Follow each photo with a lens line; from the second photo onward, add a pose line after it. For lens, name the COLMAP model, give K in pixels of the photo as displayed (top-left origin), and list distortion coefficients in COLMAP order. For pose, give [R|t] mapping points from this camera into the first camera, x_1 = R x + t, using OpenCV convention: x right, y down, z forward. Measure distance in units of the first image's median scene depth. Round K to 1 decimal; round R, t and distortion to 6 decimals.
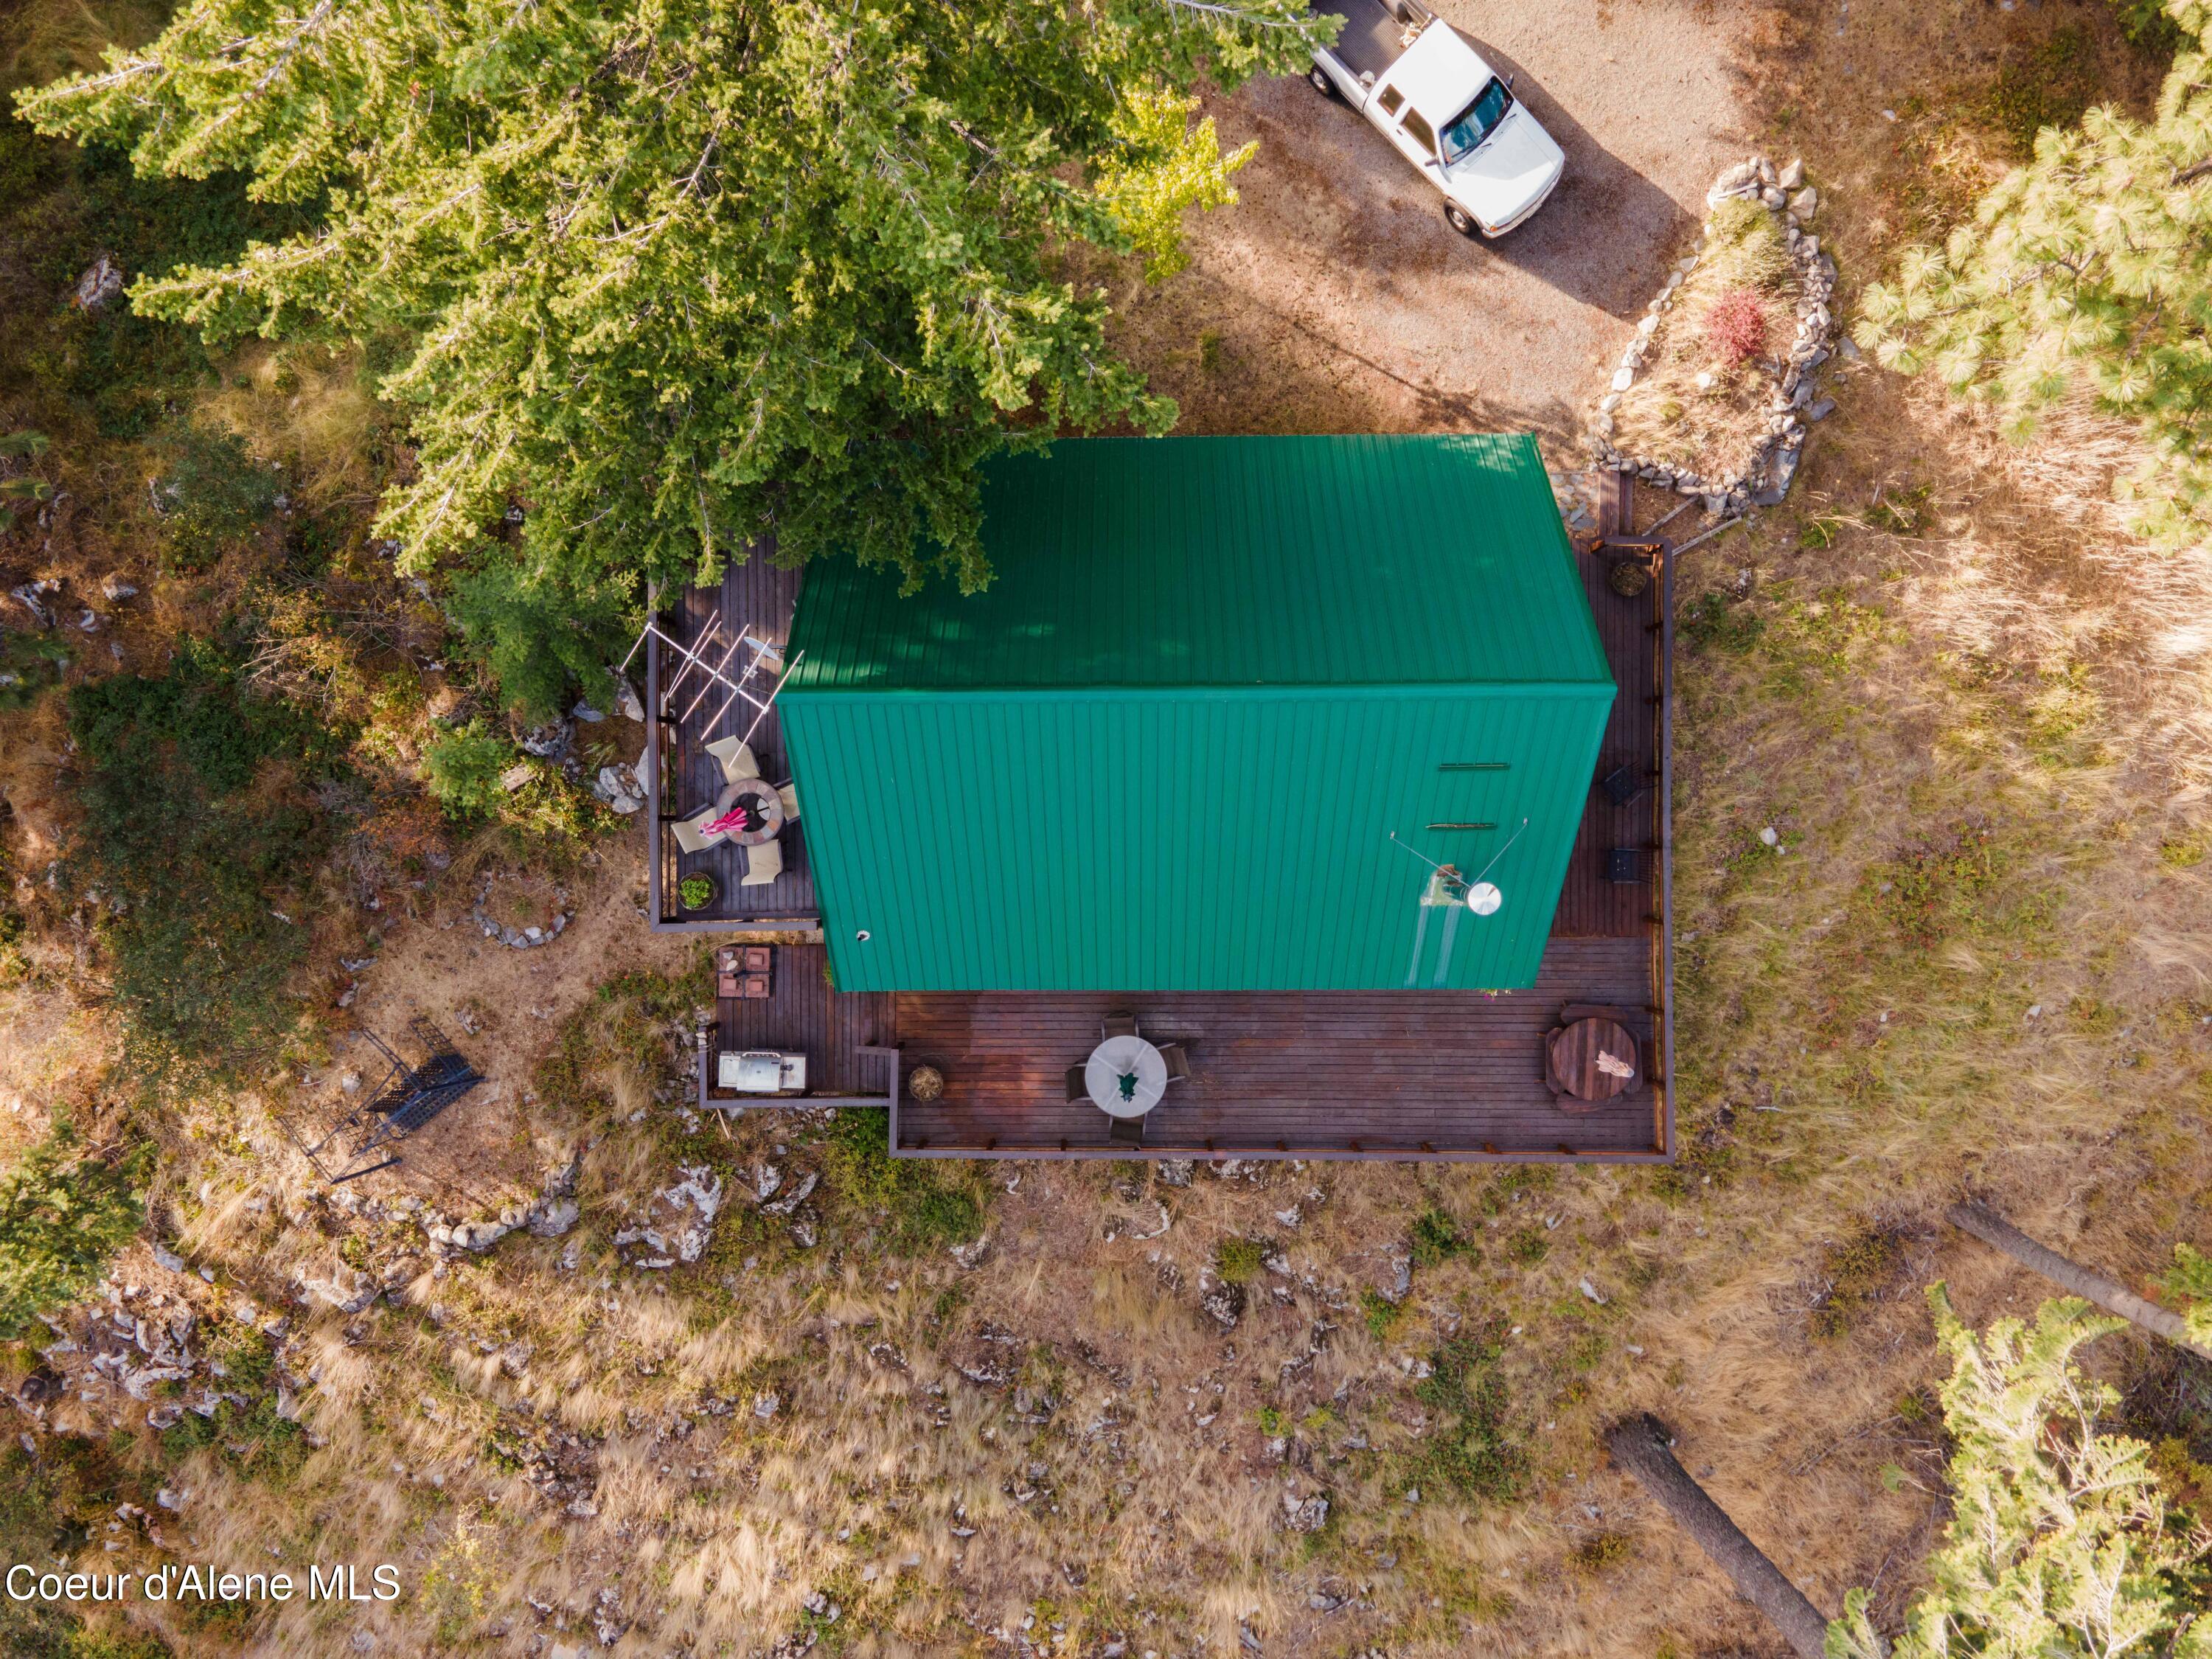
lens RADIAL K [[1646.5, 0, 1105.8], [0, 1646.5, 836.1], [0, 0, 1]] dist [-0.001033, 0.117877]
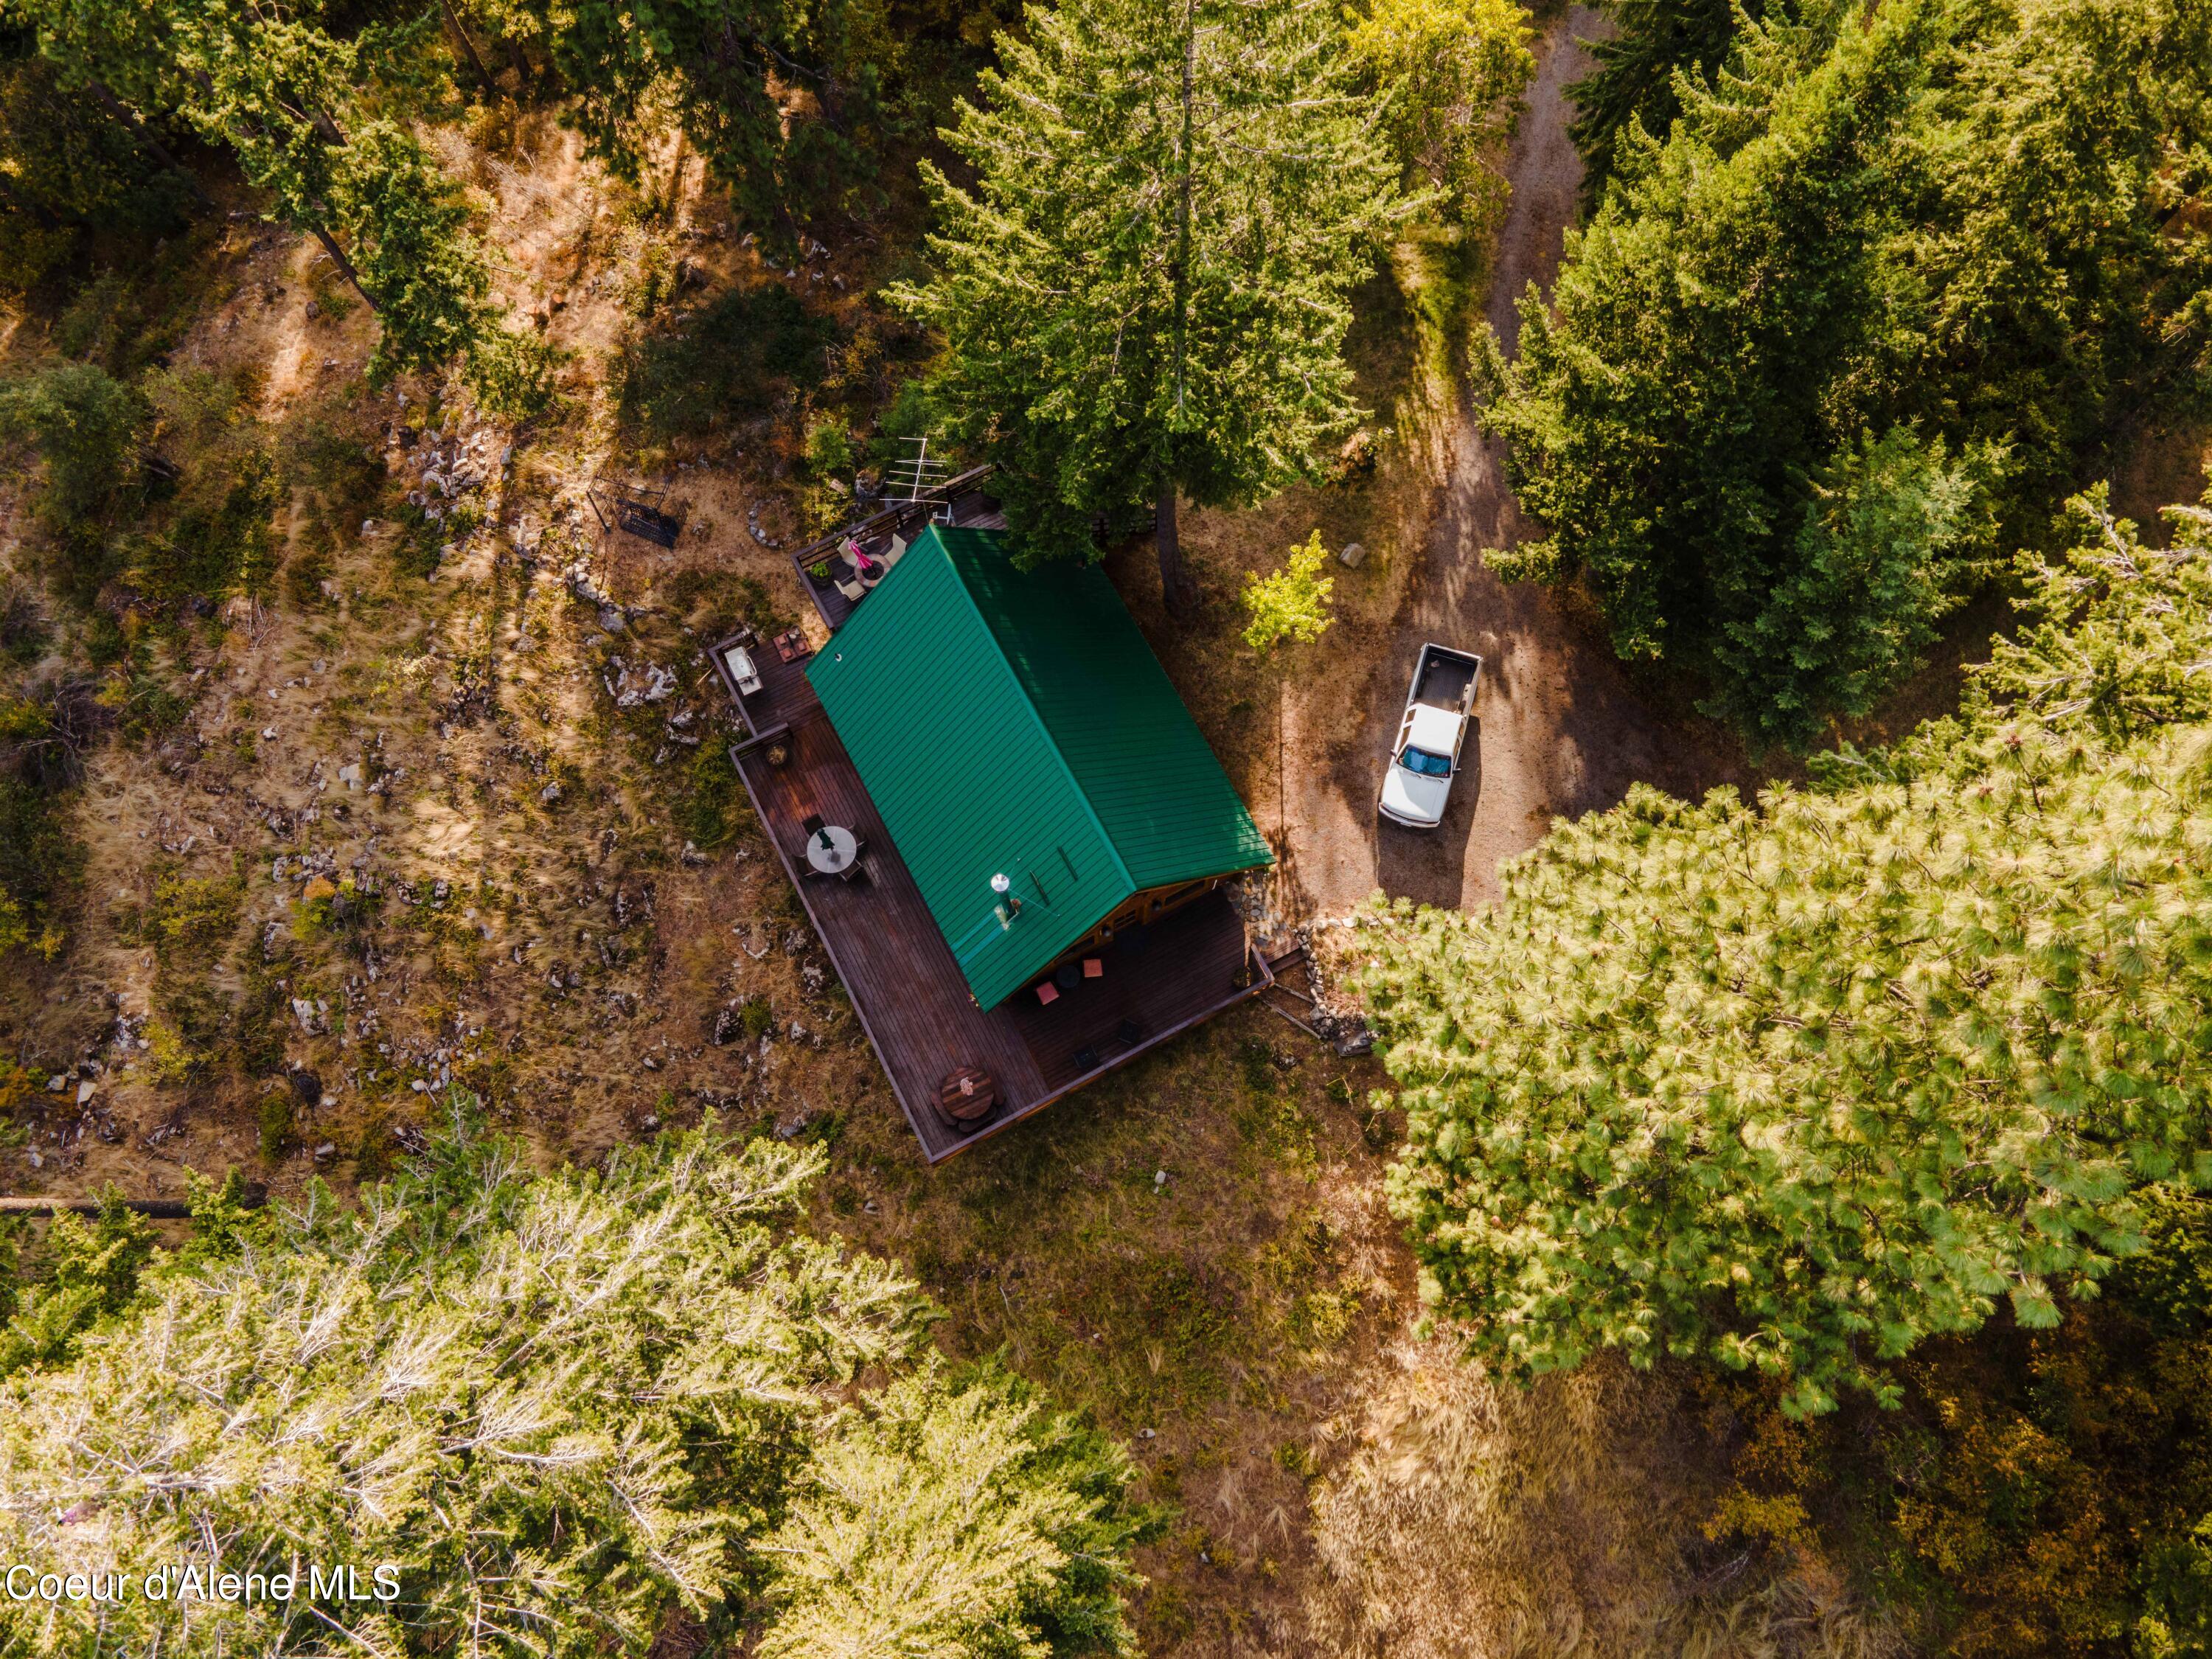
lens RADIAL K [[1627.5, 0, 1100.7], [0, 1627.5, 827.9], [0, 0, 1]] dist [0.032018, 0.035465]
pose [[0.469289, 0.845347, -0.255257, 0.497206], [-0.882980, 0.445733, -0.147201, 0.128165], [-0.010660, 0.294467, 0.955602, -0.528940]]
